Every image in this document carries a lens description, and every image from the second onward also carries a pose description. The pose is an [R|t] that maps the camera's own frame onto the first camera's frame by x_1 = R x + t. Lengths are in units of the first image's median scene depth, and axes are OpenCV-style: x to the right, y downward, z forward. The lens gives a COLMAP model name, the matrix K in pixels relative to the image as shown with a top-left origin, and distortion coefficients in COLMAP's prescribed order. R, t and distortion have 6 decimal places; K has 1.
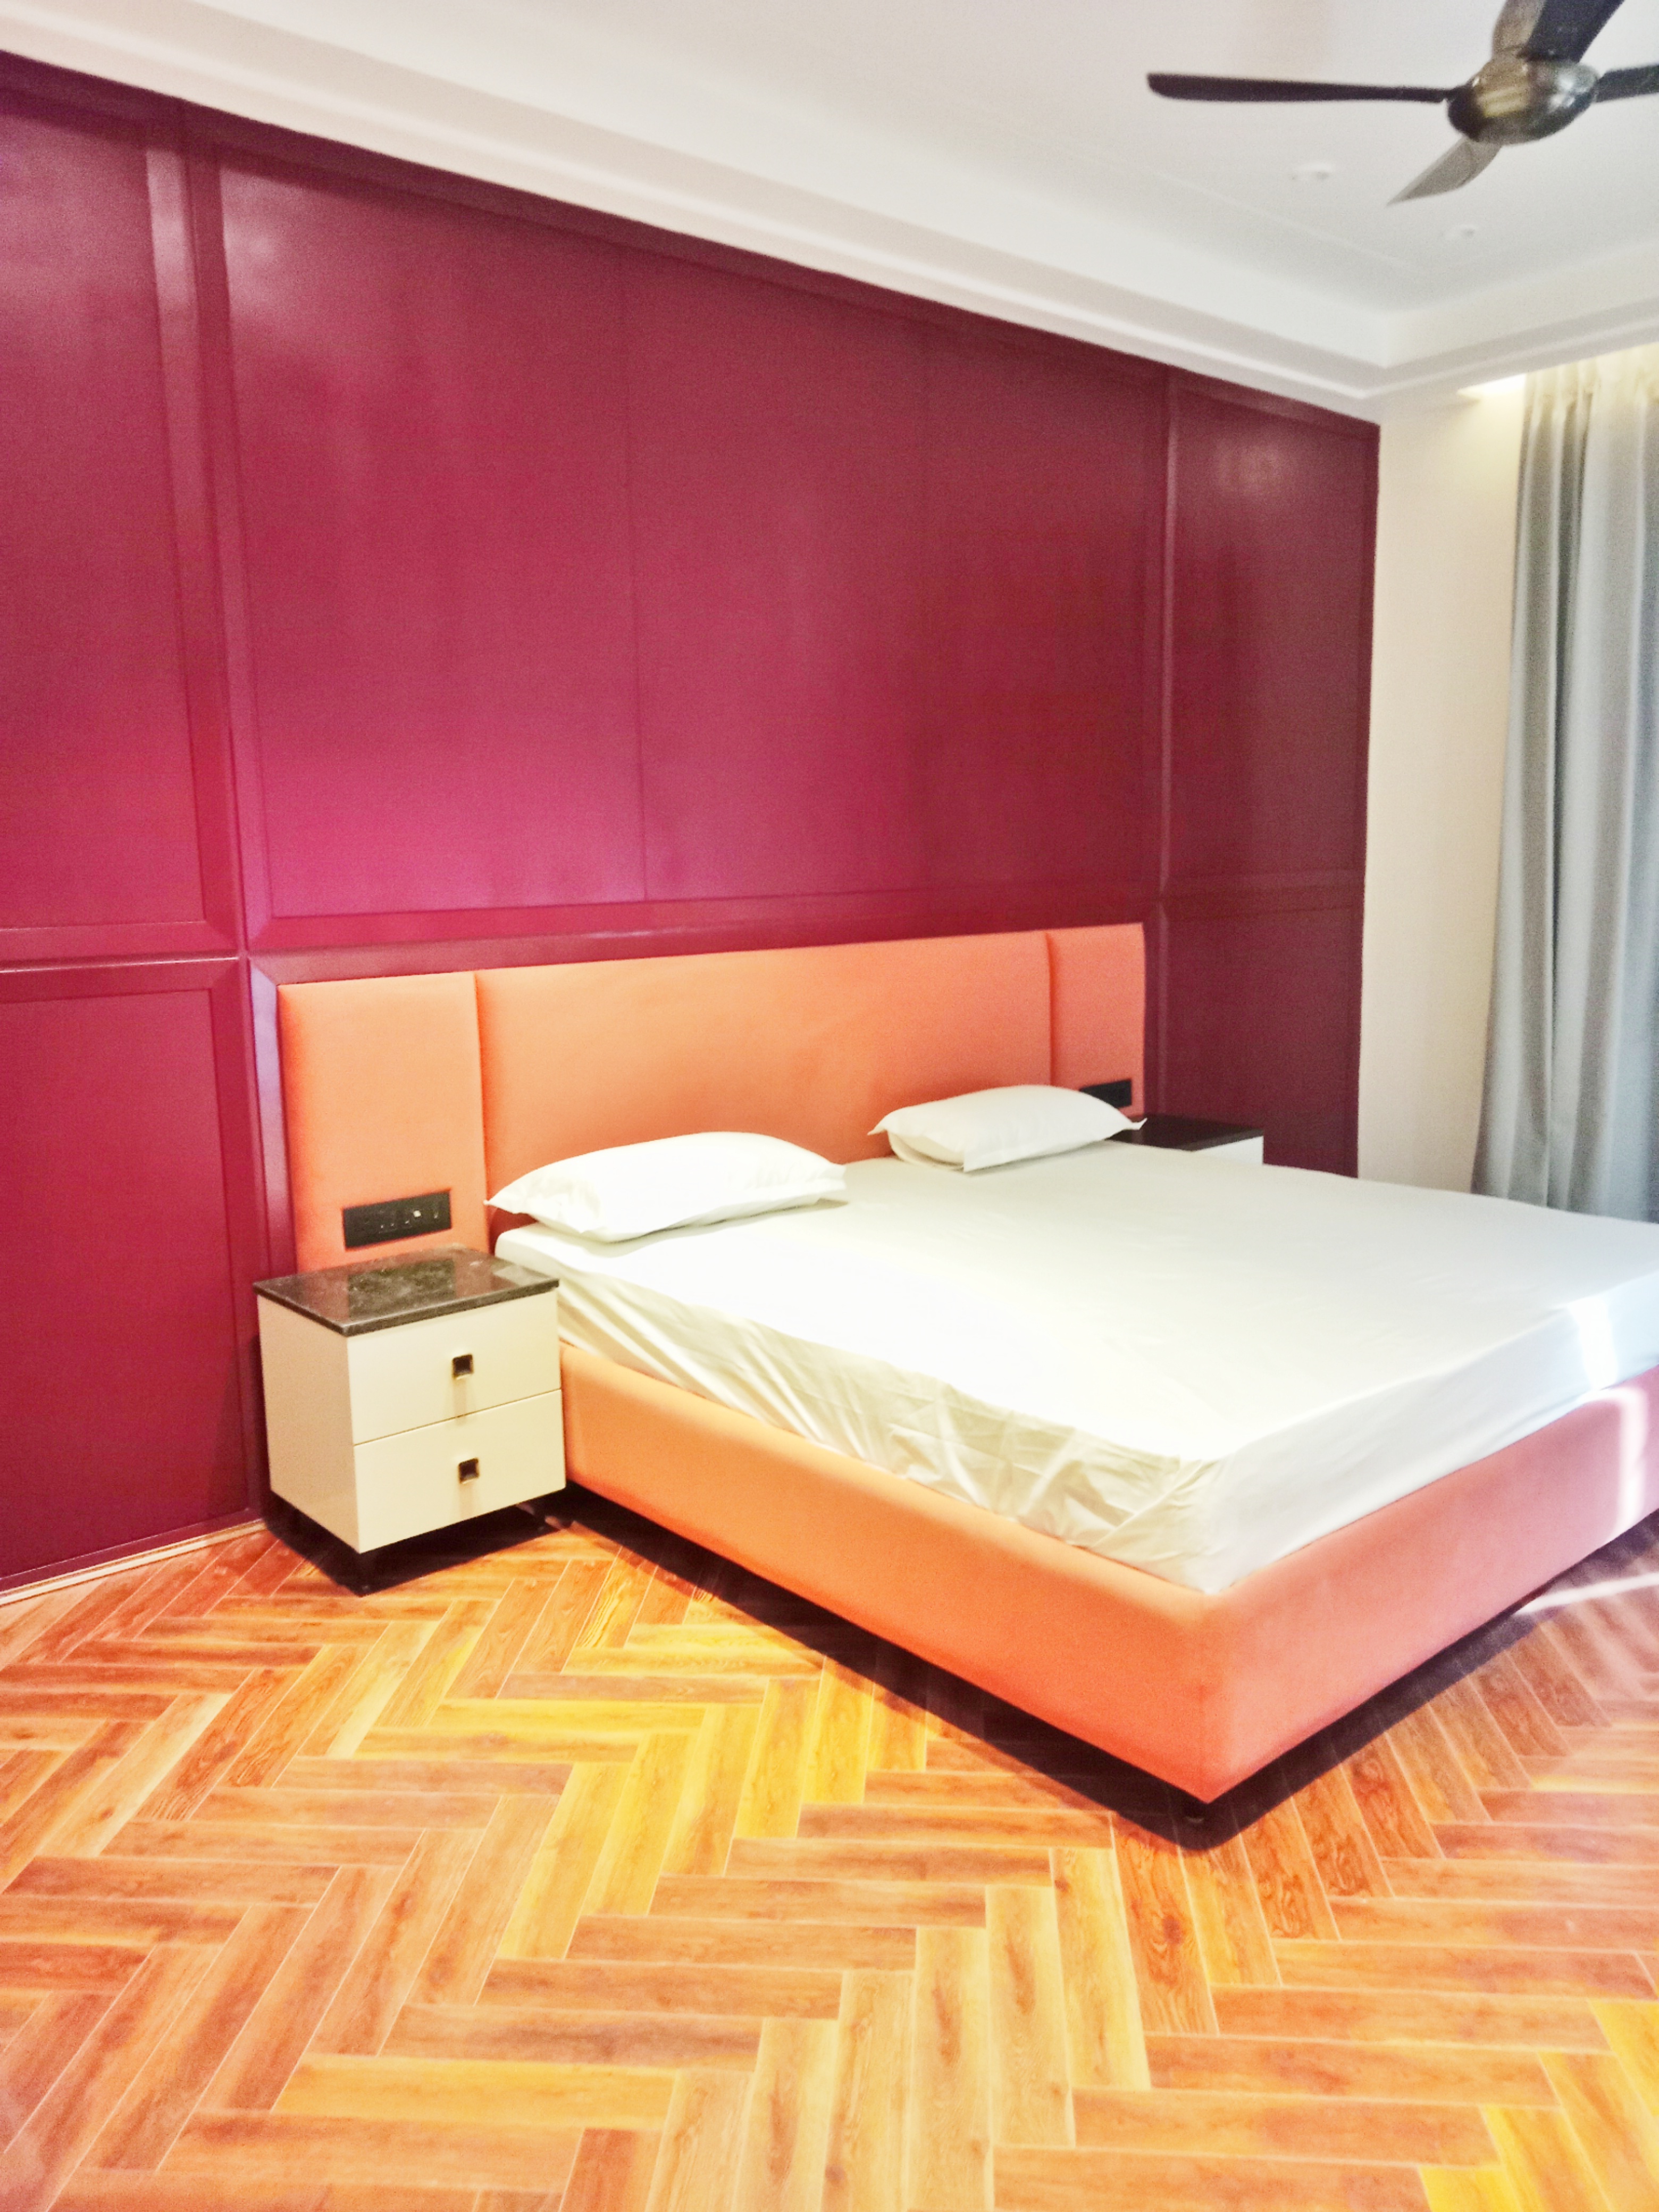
lens RADIAL K [[1640.2, 0, 835.0], [0, 1640.2, 1105.5], [0, 0, 1]] dist [0.033533, -0.030935]
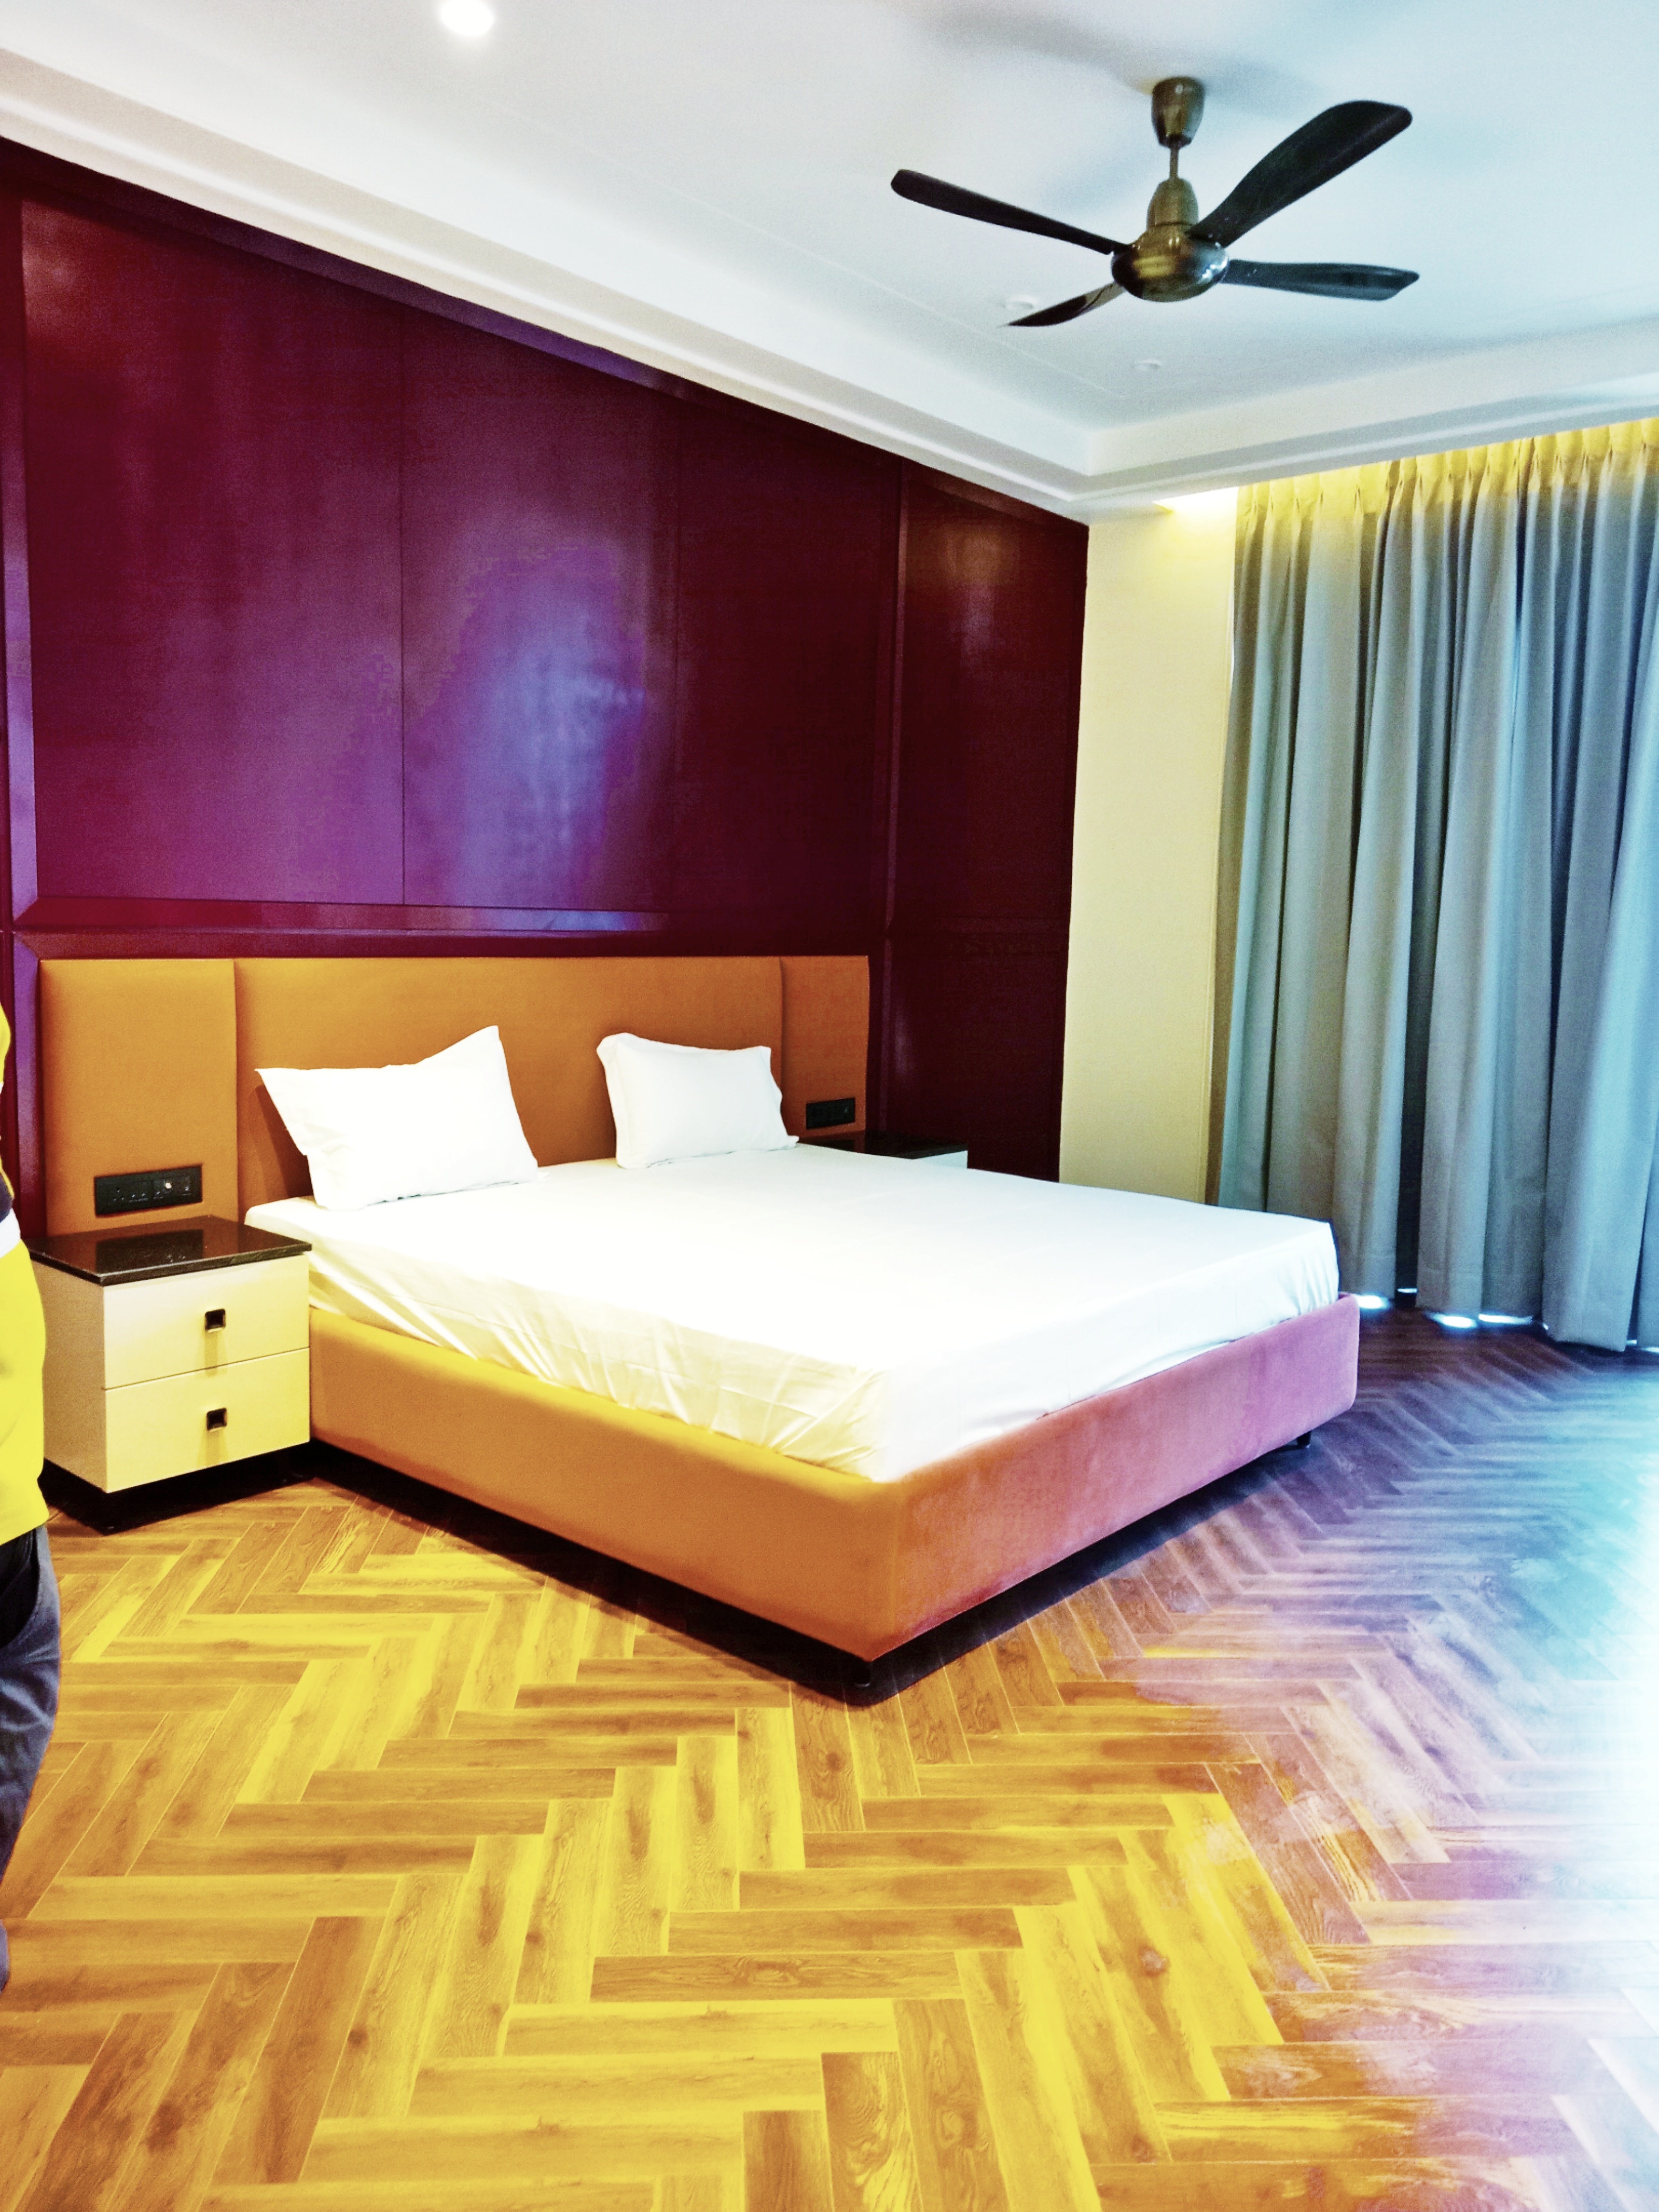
lens RADIAL K [[1640.2, 0, 820.5], [0, 1640.2, 1097.2], [0, 0, 1]] dist [0.033533, -0.030935]
pose [[0.989566, 0.031277, 0.140645, 0.012065], [-0.025575, 0.998783, -0.042175, 0.064474], [-0.141793, 0.038138, 0.989161, -0.154004]]
